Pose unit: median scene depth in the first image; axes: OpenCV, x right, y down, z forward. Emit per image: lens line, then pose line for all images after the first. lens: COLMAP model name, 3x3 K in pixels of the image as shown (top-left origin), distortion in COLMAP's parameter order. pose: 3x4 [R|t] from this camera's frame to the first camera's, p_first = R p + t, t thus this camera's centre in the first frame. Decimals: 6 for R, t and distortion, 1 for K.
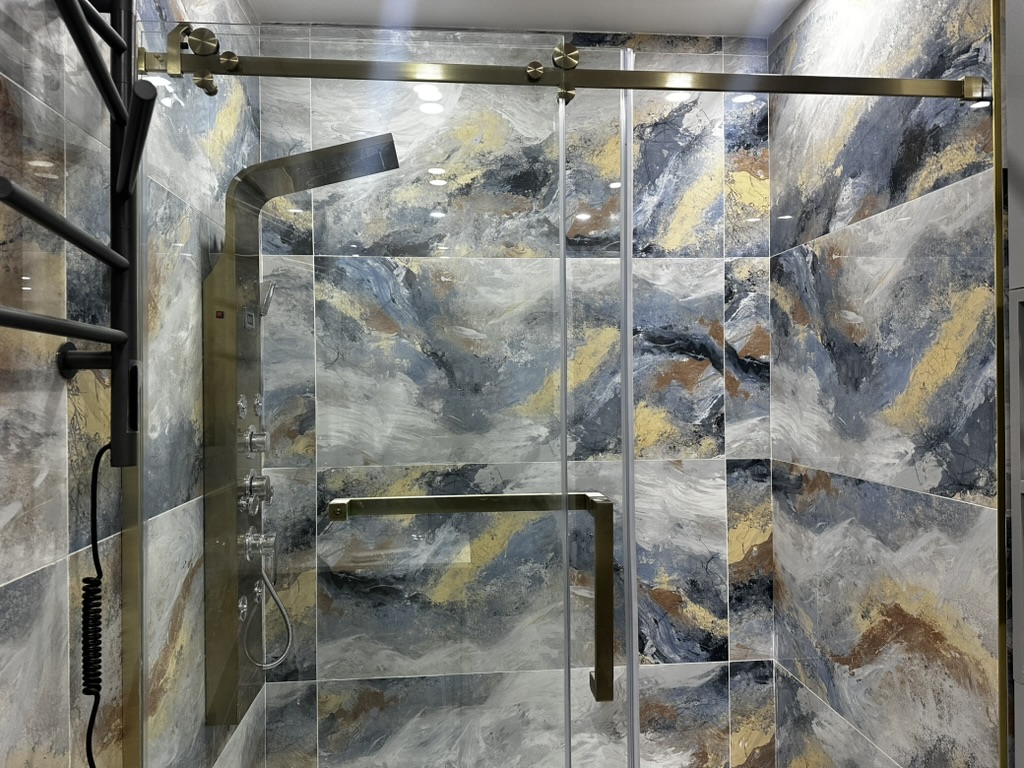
lens RADIAL K [[715.5, 0, 511.9], [0, 715.5, 383.8], [0, 0, 1]] dist [0.059776, -0.083640]
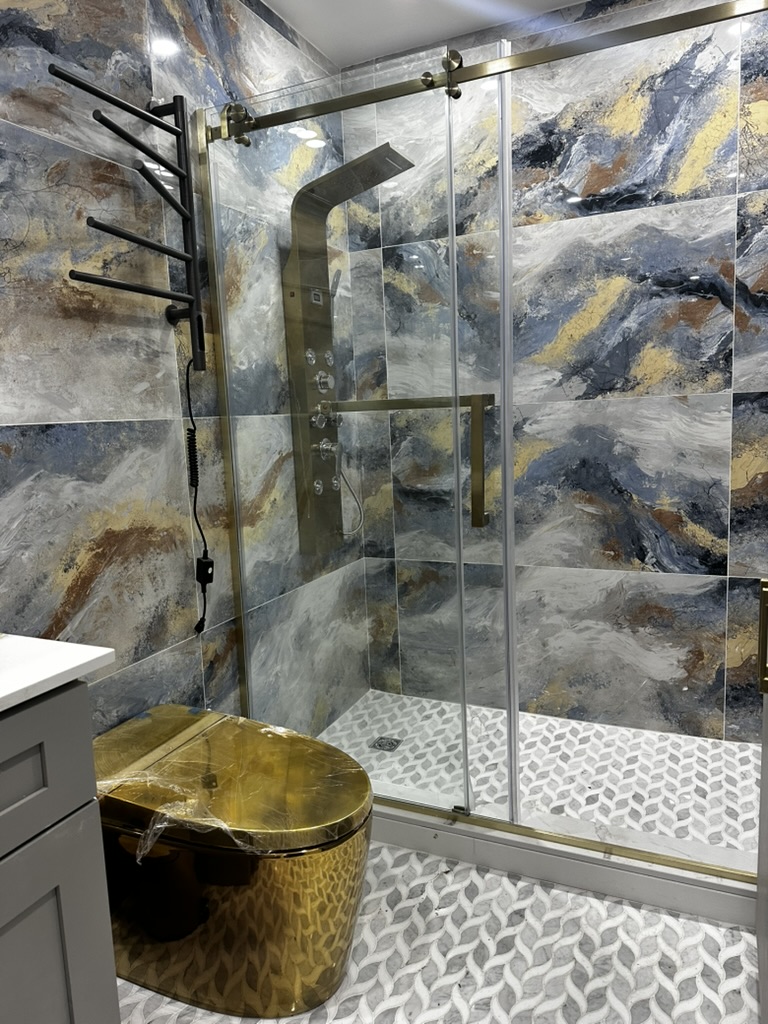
lens RADIAL K [[715.5, 0, 383.9], [0, 715.5, 516.8], [0, 0, 1]] dist [0.059776, -0.083640]
pose [[0.866815, 0.044769, -0.496616, 0.400244], [0.036718, 0.987526, 0.153114, 0.106056], [0.497277, -0.150956, 0.854358, -0.206530]]
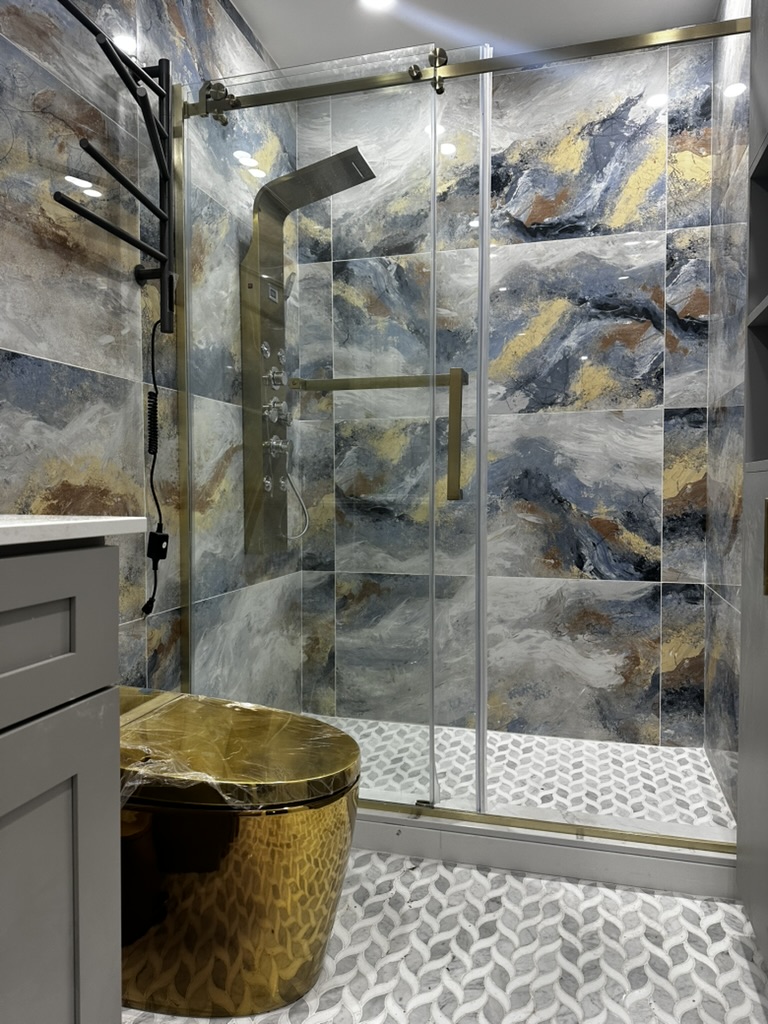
lens RADIAL K [[715.5, 0, 385.3], [0, 715.5, 521.5], [0, 0, 1]] dist [0.059776, -0.083640]
pose [[0.935838, 0.022247, -0.351729, 0.298550], [-0.005414, 0.998795, 0.048769, 0.237711], [0.352390, -0.043736, 0.934831, -0.250362]]
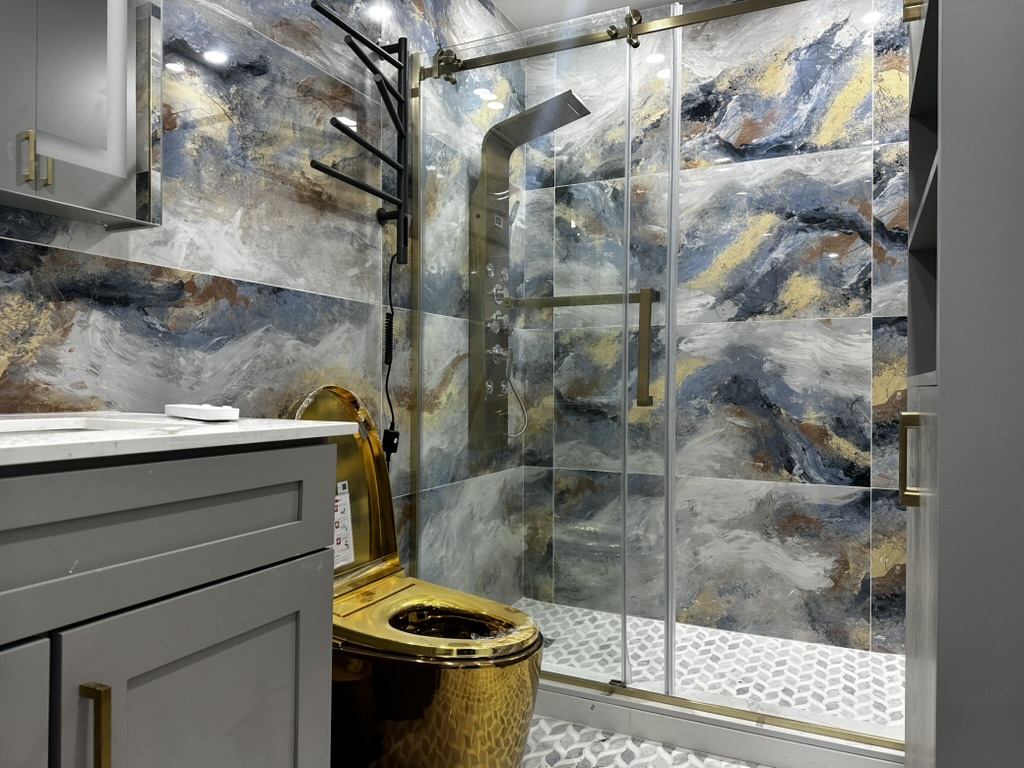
lens RADIAL K [[715.5, 0, 509.7], [0, 715.5, 388.7], [0, 0, 1]] dist [0.059776, -0.083640]
pose [[0.856845, 0.016082, -0.515323, 0.411057], [-0.012321, 0.999867, 0.010718, 0.222327], [0.515426, -0.002834, 0.856929, -0.326843]]
